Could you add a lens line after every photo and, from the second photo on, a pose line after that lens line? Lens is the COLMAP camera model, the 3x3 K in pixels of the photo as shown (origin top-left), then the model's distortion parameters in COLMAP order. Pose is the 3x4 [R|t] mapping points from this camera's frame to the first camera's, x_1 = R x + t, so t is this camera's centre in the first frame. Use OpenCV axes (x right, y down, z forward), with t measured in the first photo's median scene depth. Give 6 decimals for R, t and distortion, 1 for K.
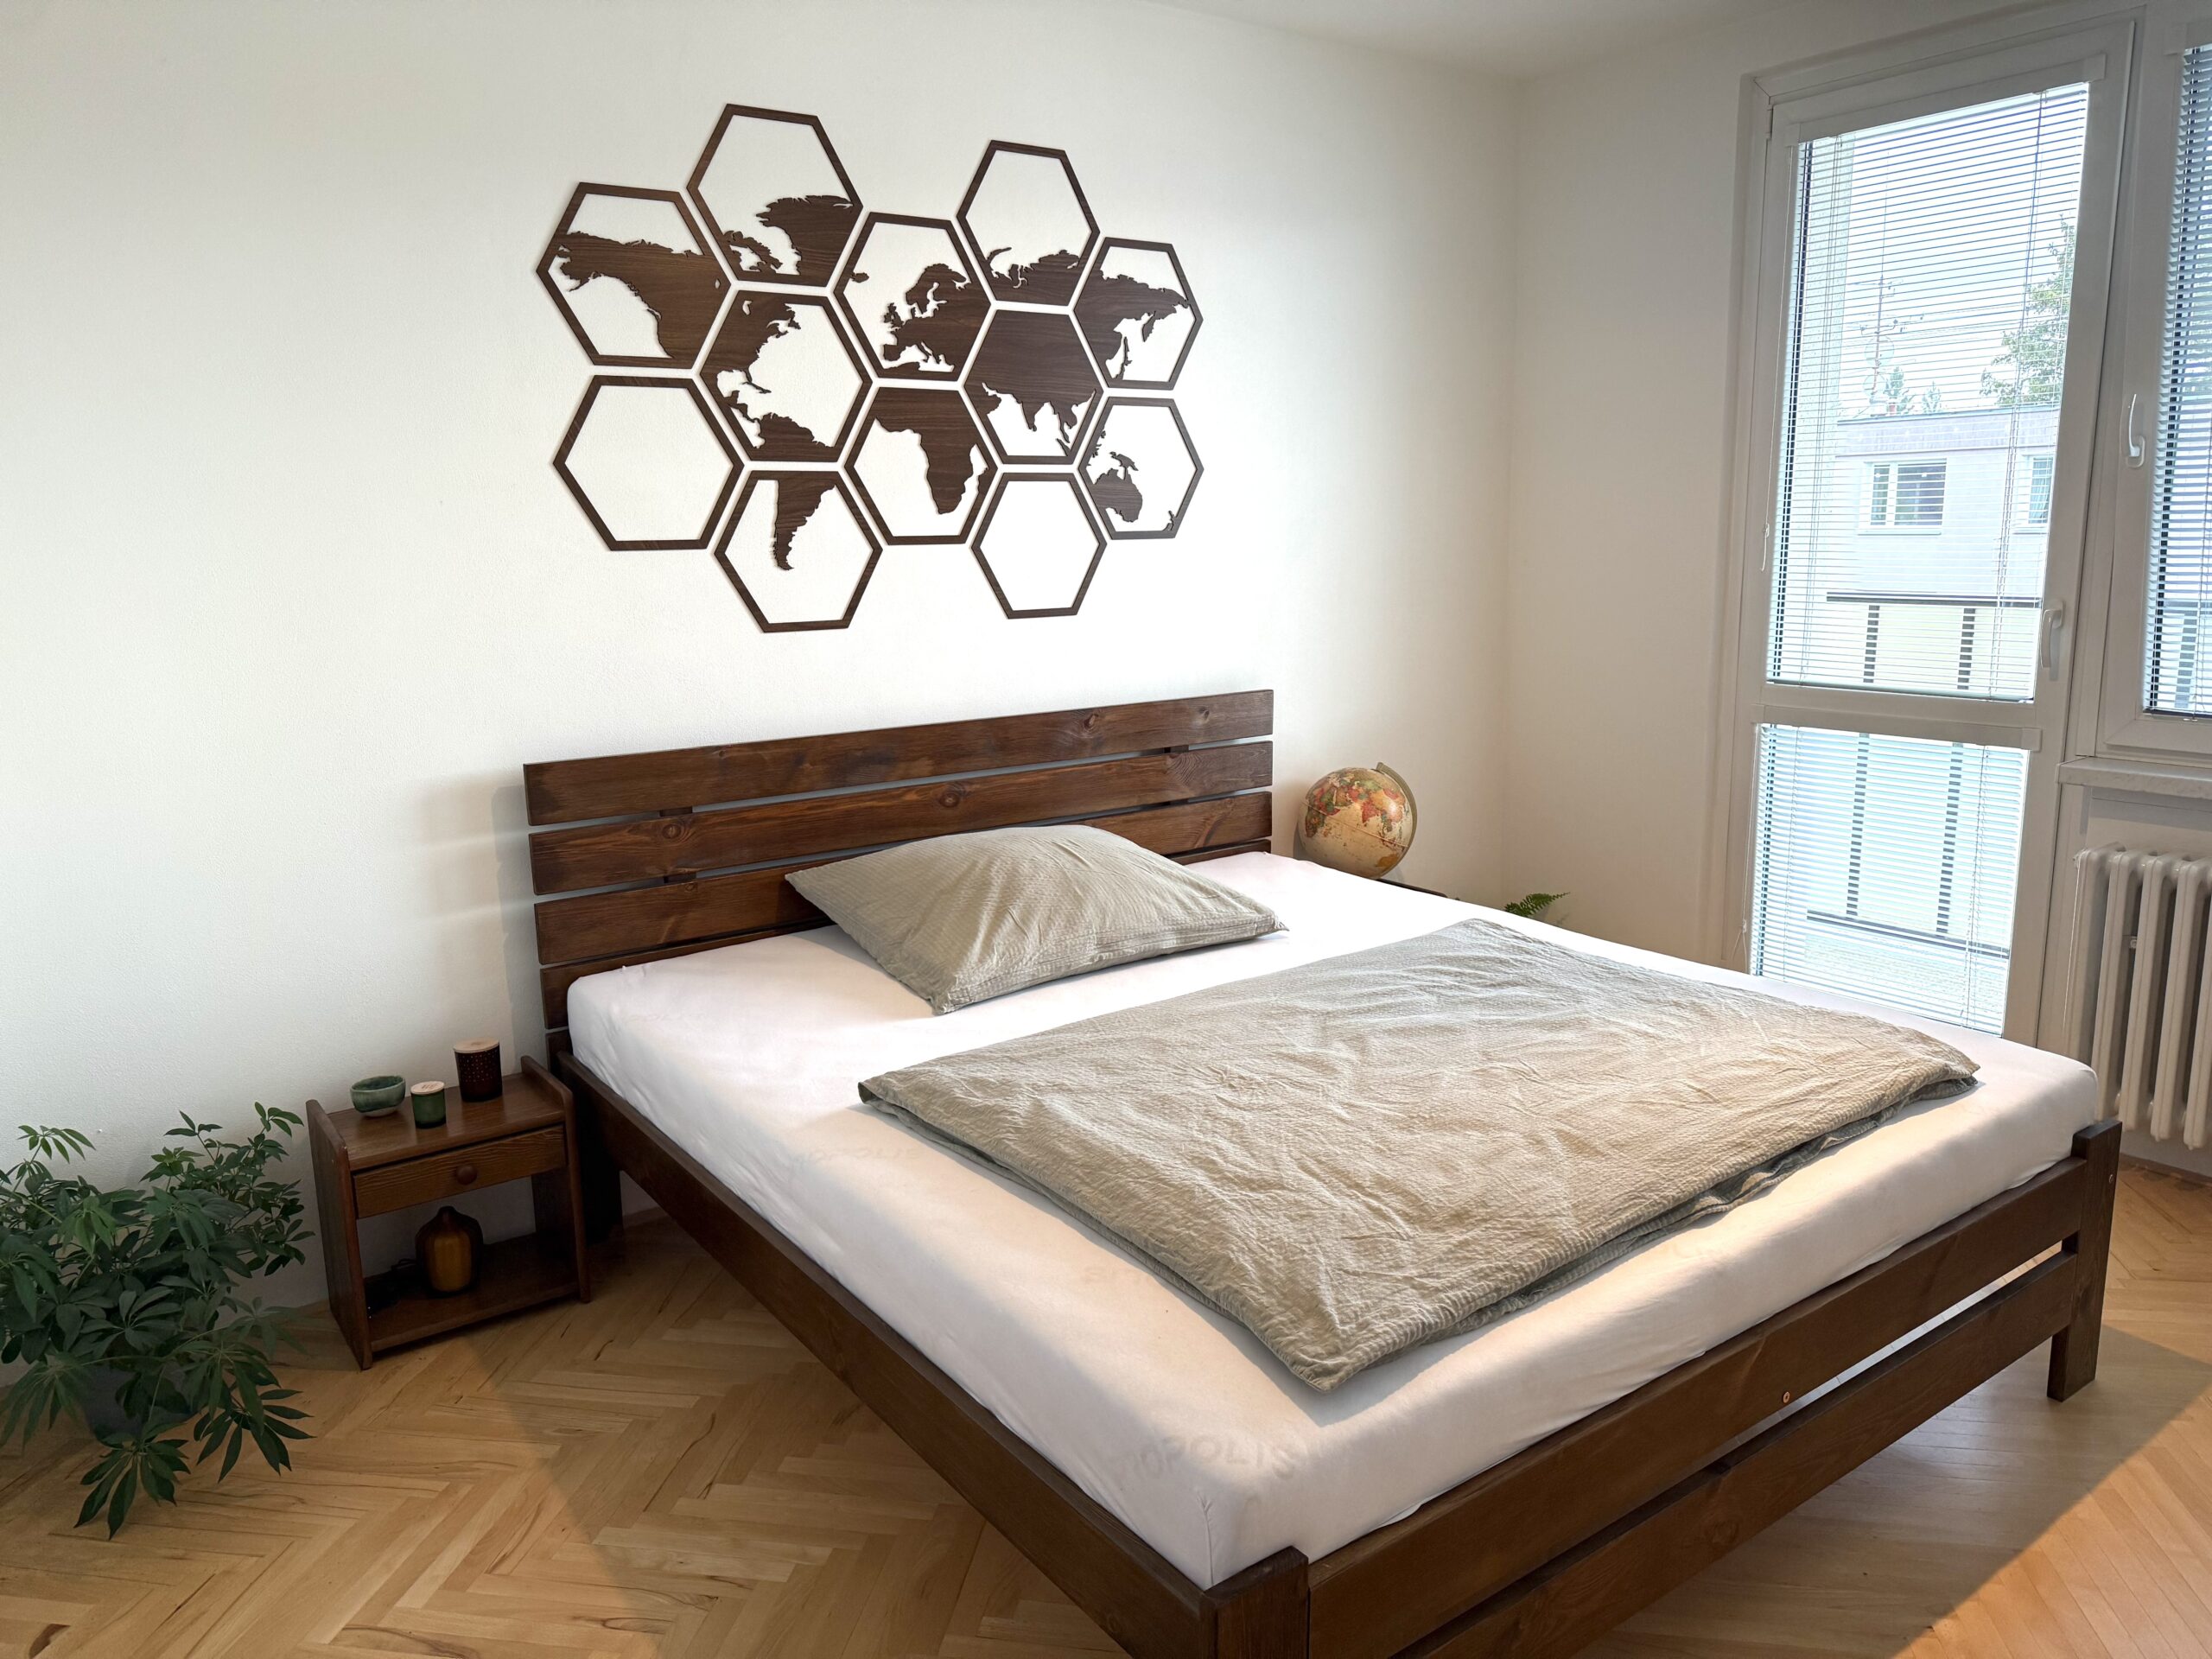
lens RADIAL K [[1543.1, 0, 1106.0], [0, 1543.1, 829.5], [0, 0, 1]] dist [0.177931, -0.355765]
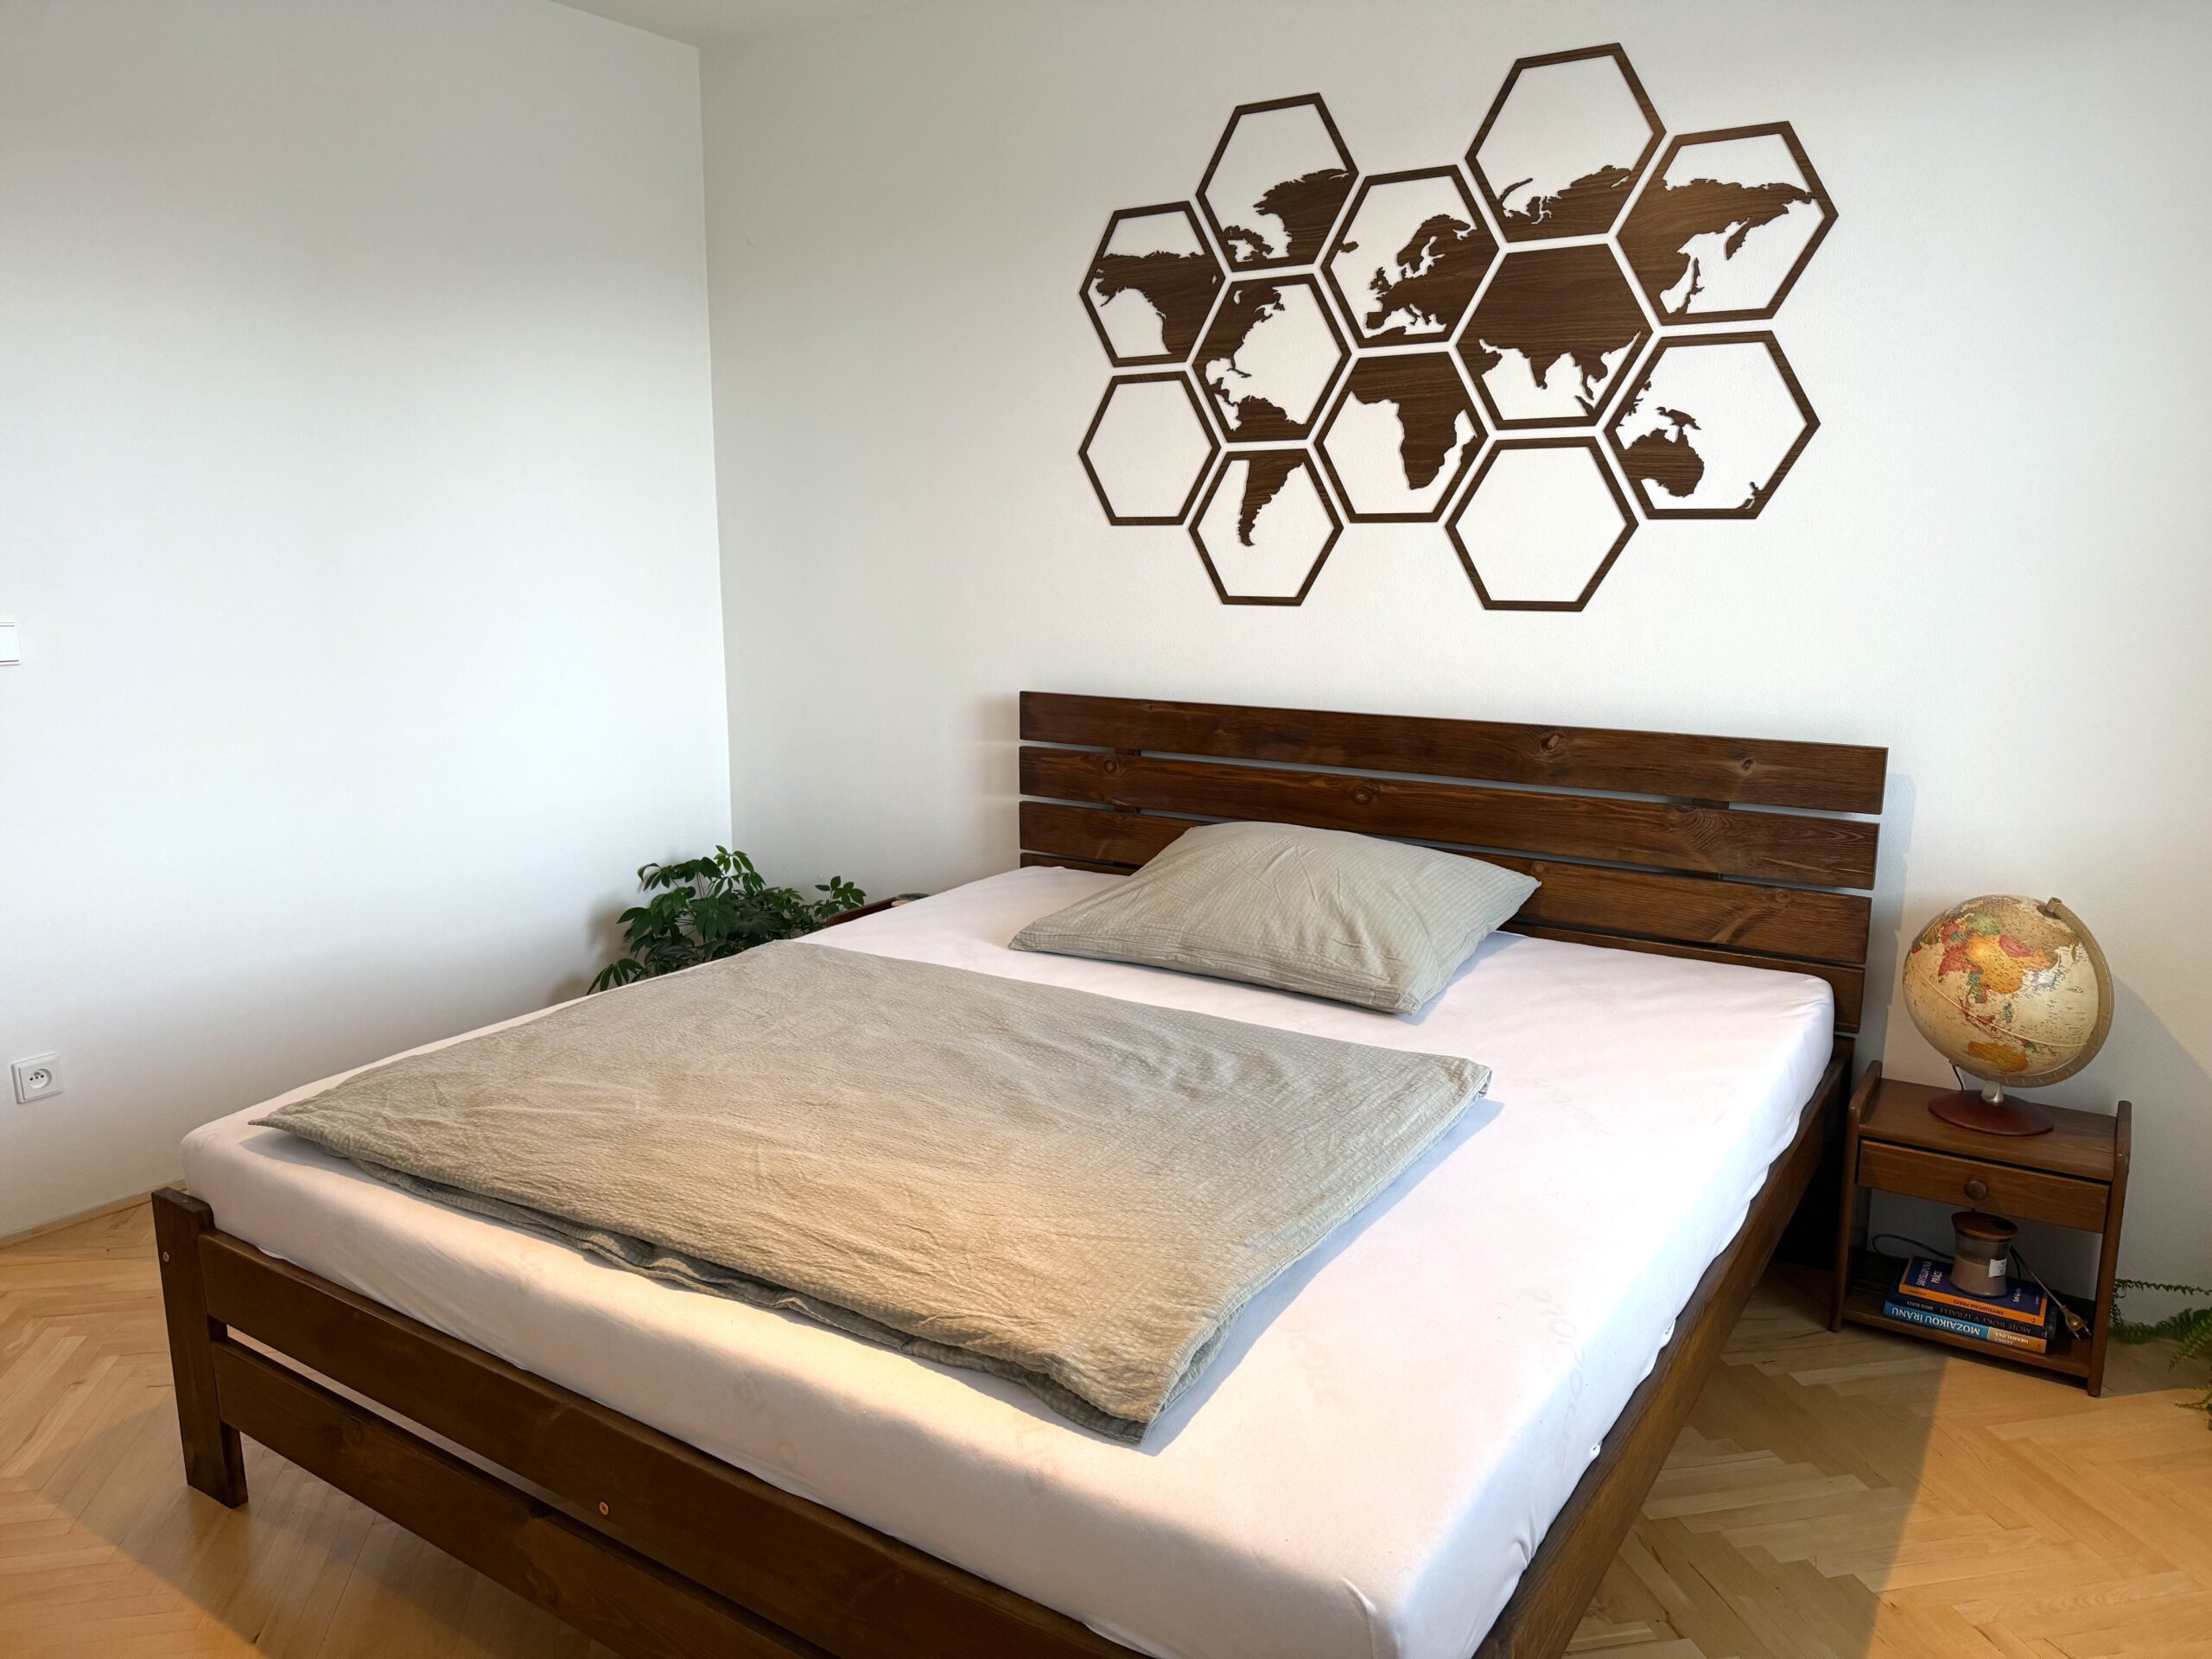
lens RADIAL K [[1594.1, 0, 1106.0], [0, 1594.1, 829.5], [0, 0, 1]] dist [0.164976, -0.351463]
pose [[0.366845, 0.192573, -0.910132, 0.764229], [-0.182039, 0.974286, 0.132774, -0.105417], [0.912298, 0.116972, 0.392467, 0.508022]]
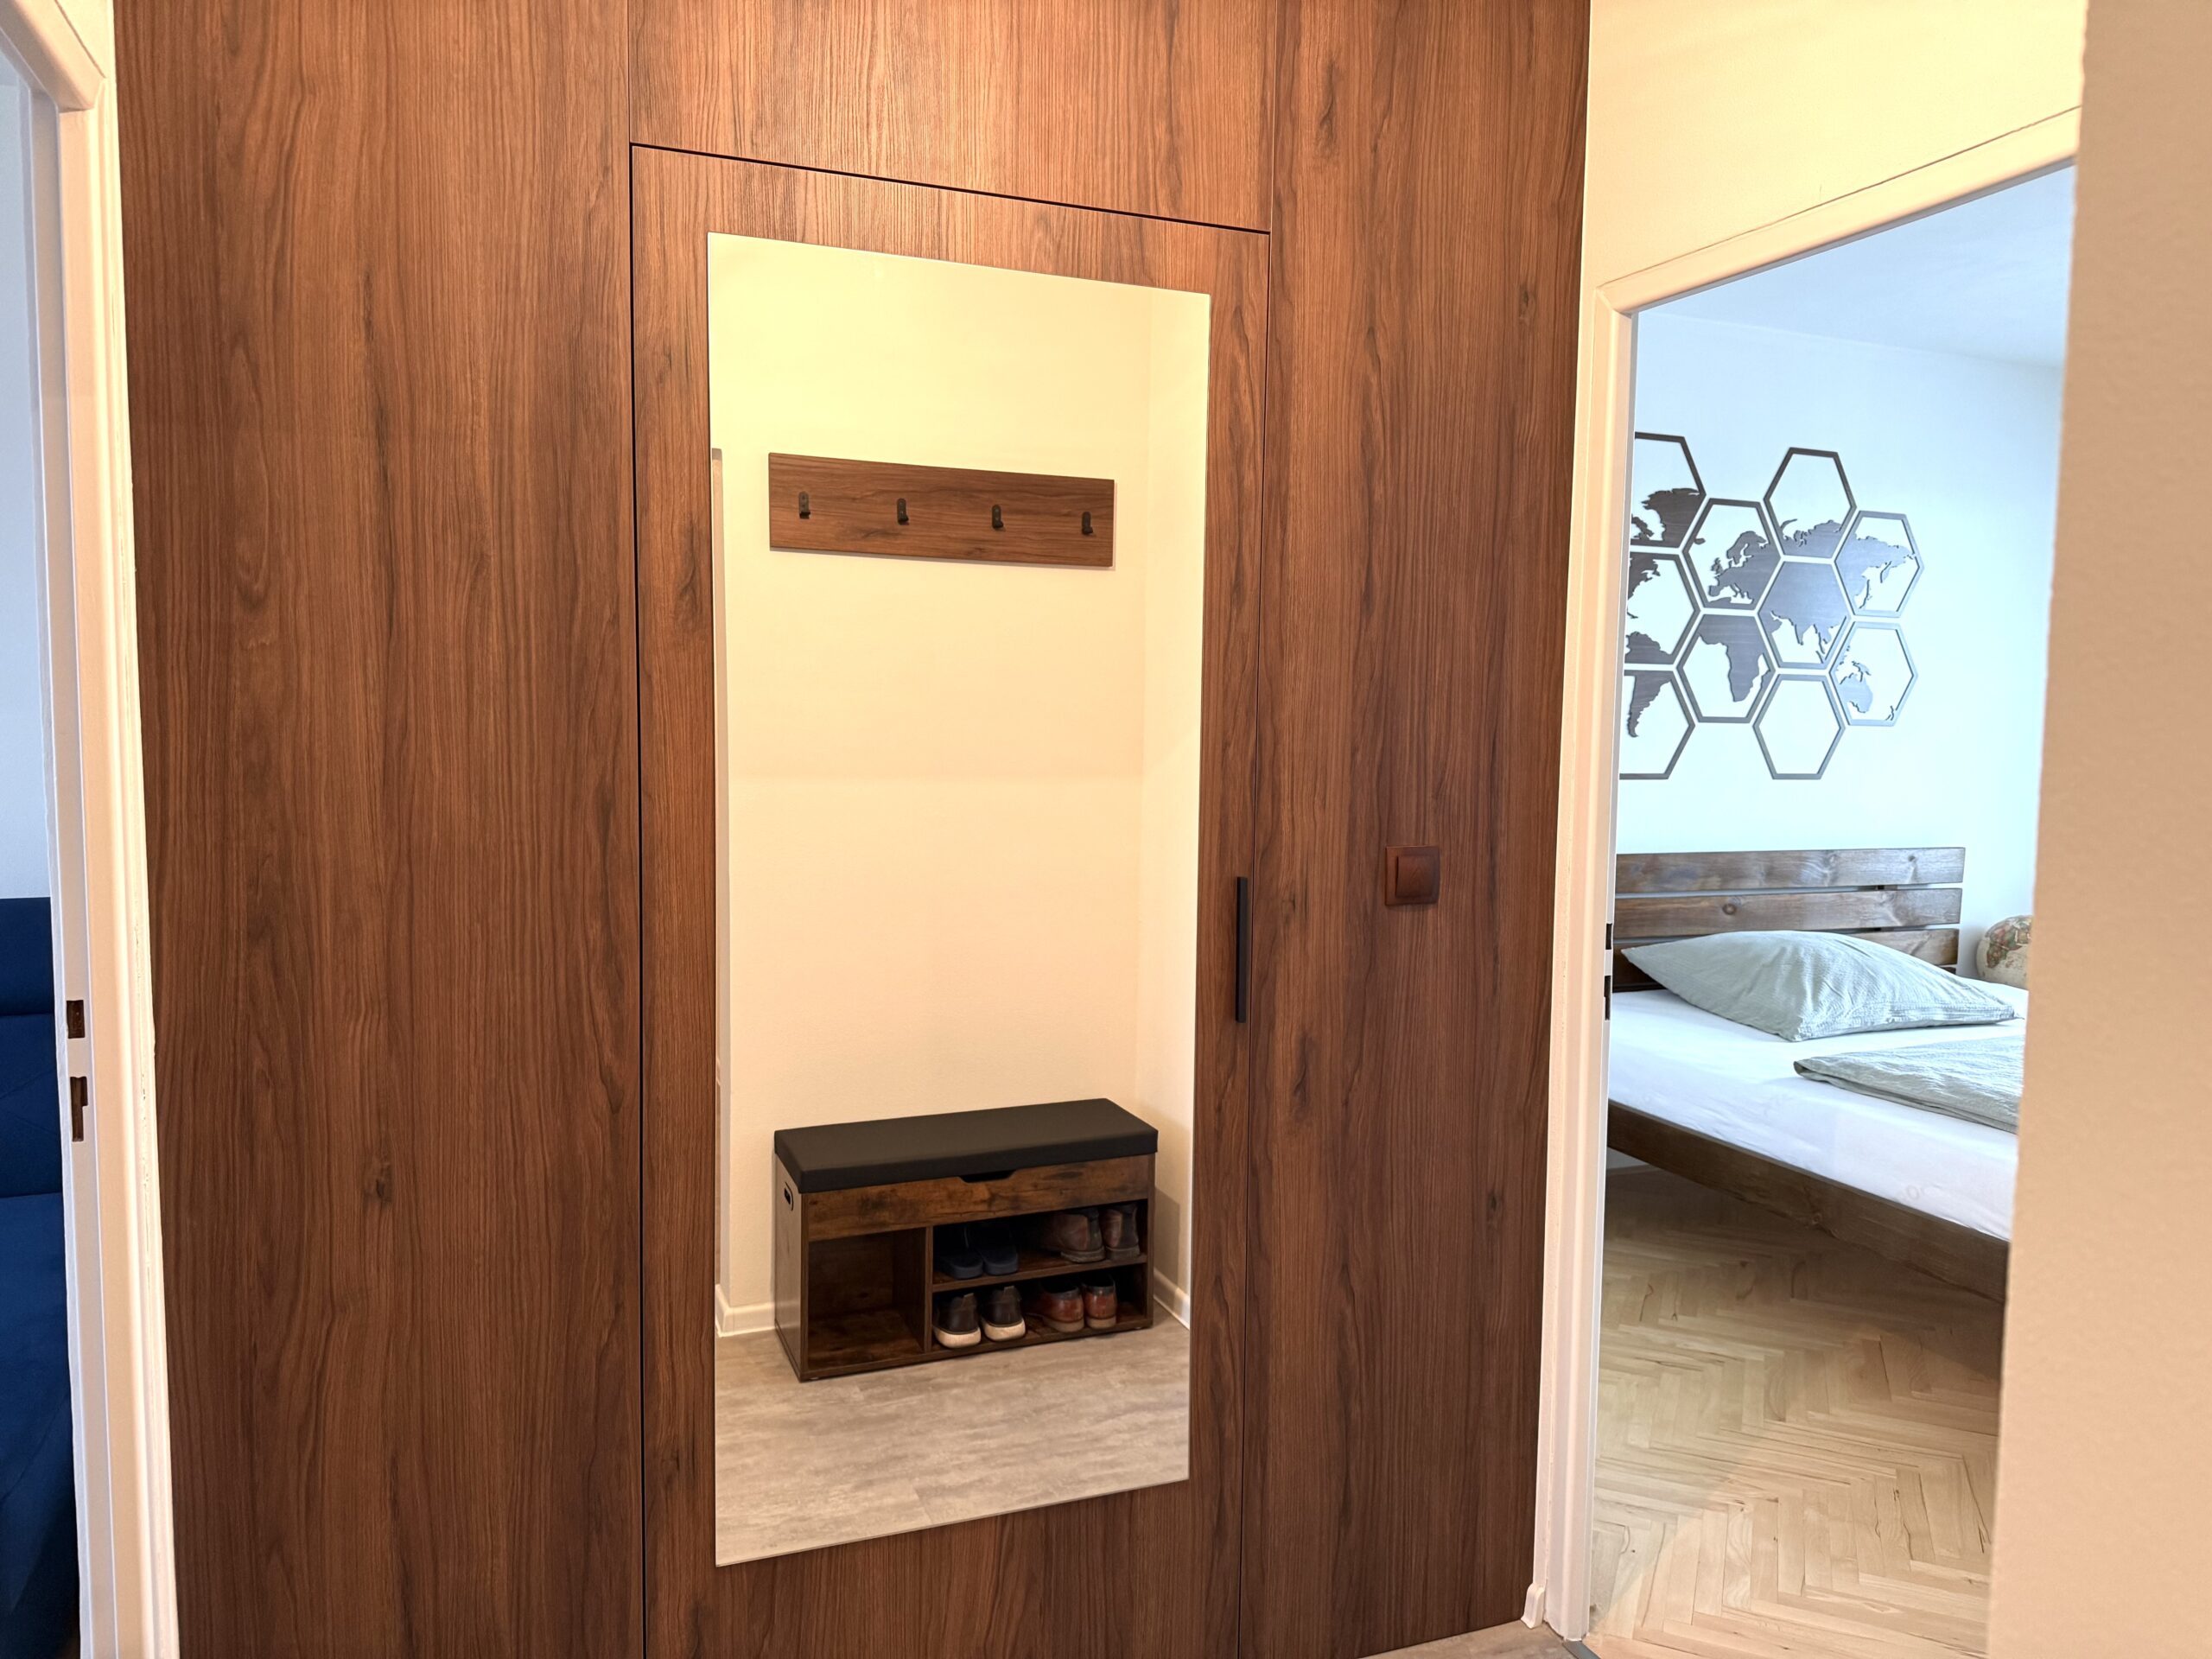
lens RADIAL K [[1594.1, 0, 1106.0], [0, 1594.1, 829.5], [0, 0, 1]] dist [0.164976, -0.351463]
pose [[0.973566, 0.059638, -0.220482, -0.340587], [-0.085143, 0.990494, -0.108037, 0.117610], [0.211943, 0.123954, 0.969389, -0.523541]]
